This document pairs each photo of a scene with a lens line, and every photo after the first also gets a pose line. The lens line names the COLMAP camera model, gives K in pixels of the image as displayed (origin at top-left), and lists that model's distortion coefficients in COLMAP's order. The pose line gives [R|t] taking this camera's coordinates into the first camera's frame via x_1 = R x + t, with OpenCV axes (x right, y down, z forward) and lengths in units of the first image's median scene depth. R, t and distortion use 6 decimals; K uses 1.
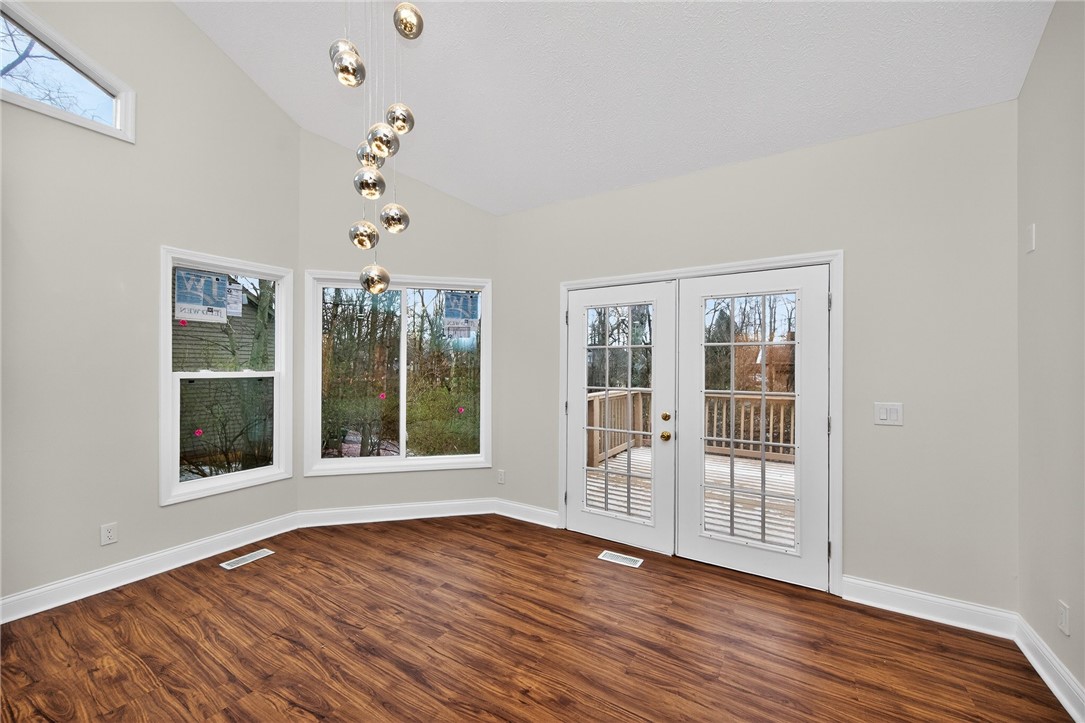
lens RADIAL K [[430.6, 0, 542.5], [0, 430.6, 361.5], [0, 0, 1]] dist [0.003808, -0.000340]
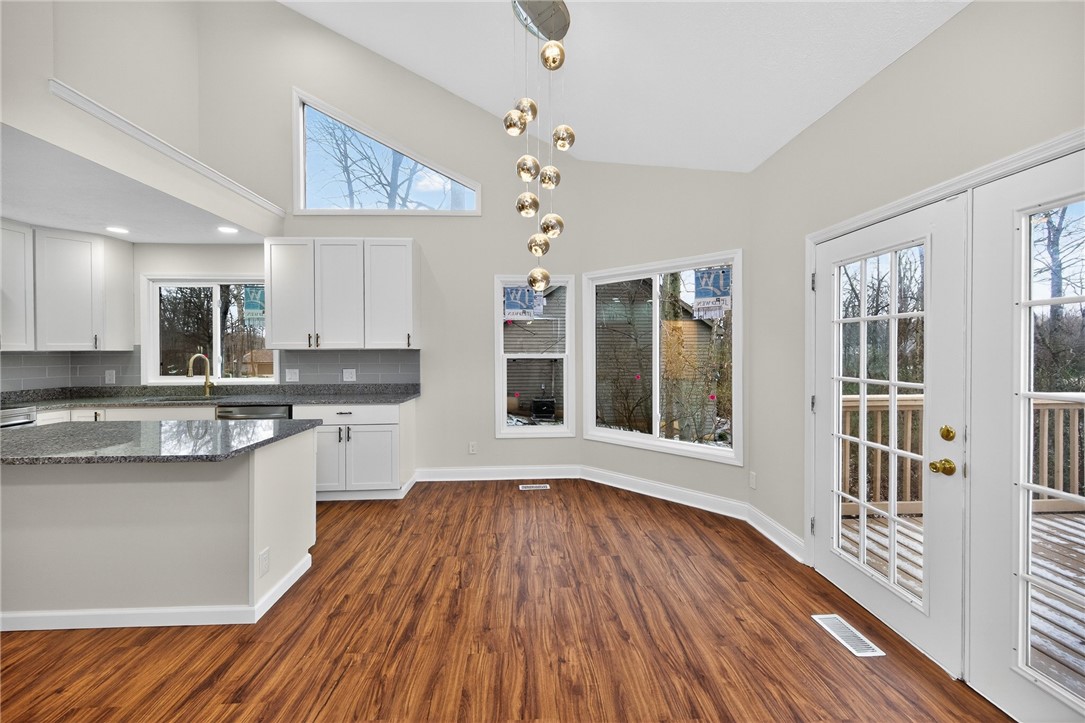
lens RADIAL K [[432.5, 0, 537.9], [0, 432.5, 350.8], [0, 0, 1]] dist [0.009255, -0.000382]
pose [[0.551789, -0.004796, -0.833970, 0.509765], [0.011287, 0.999935, 0.001718, 0.011008], [0.833907, -0.010361, 0.551808, 0.242388]]
